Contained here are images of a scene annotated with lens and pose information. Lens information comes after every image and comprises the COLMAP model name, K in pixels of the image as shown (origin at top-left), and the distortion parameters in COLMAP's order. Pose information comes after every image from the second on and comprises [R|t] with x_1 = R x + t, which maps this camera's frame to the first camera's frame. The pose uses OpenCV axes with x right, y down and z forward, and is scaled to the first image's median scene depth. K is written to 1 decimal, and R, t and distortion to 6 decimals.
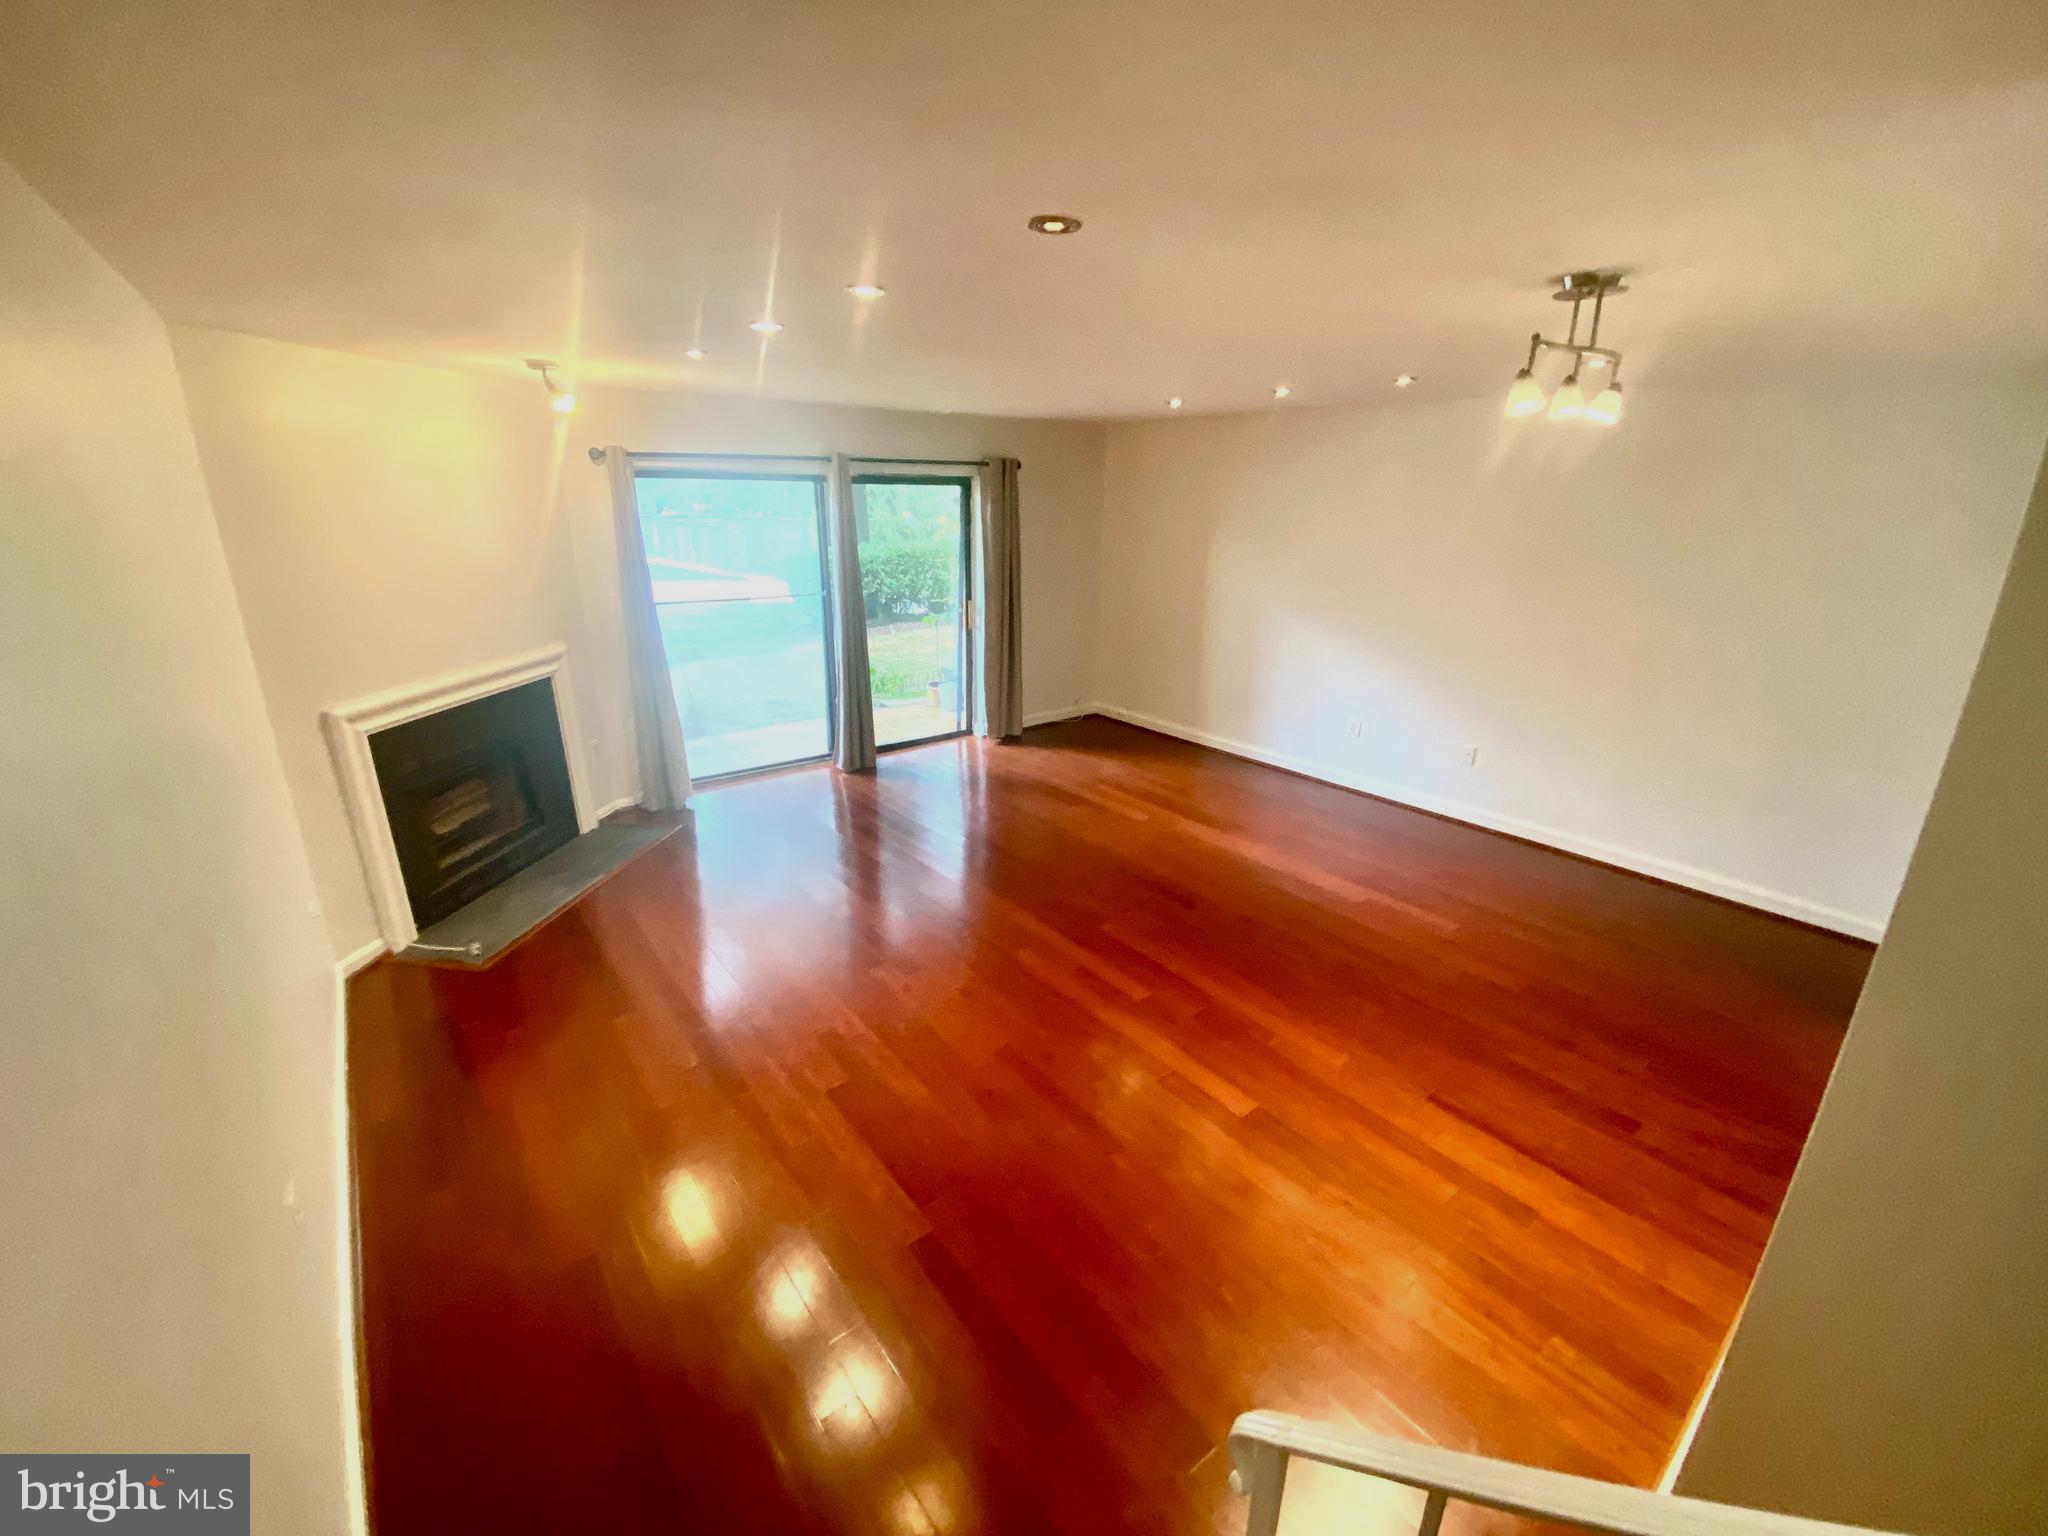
lens RADIAL K [[840.9, 0, 1014.8], [0, 840.9, 769.9], [0, 0, 1]] dist [-0.026437, -0.005405]
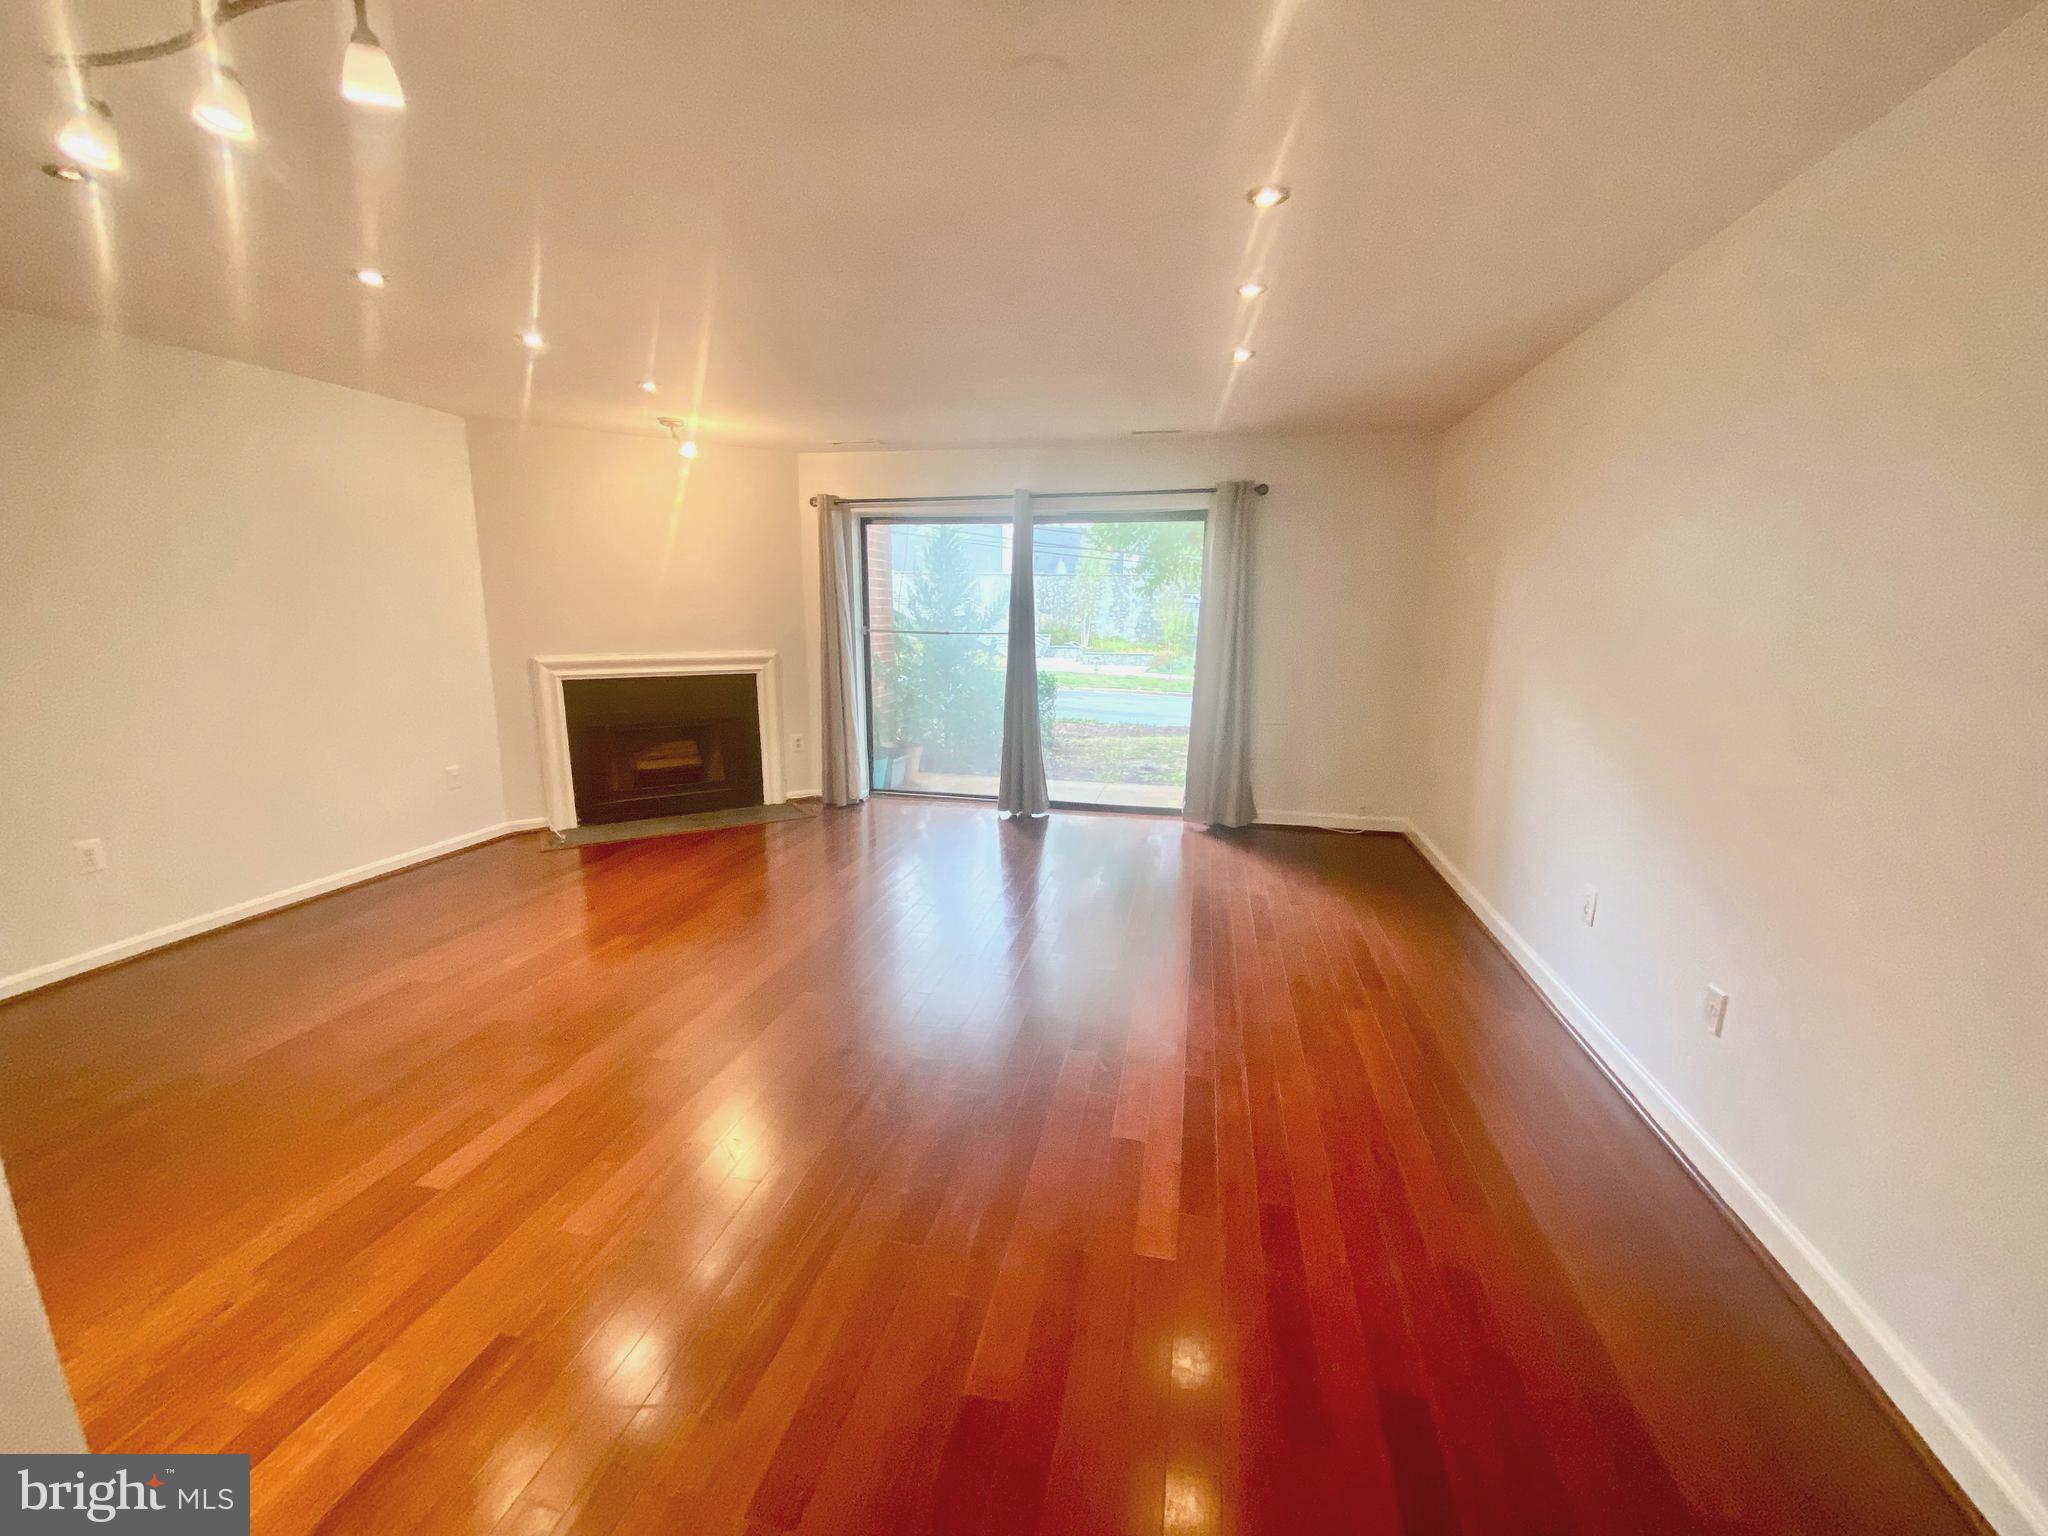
lens RADIAL K [[840.9, 0, 1014.8], [0, 840.9, 769.9], [0, 0, 1]] dist [-0.026437, -0.005405]
pose [[0.641758, 0.142888, -0.753478, 0.741444], [-0.247688, 0.968455, -0.027308, -0.039429], [0.725807, 0.204153, 0.656906, 0.546730]]
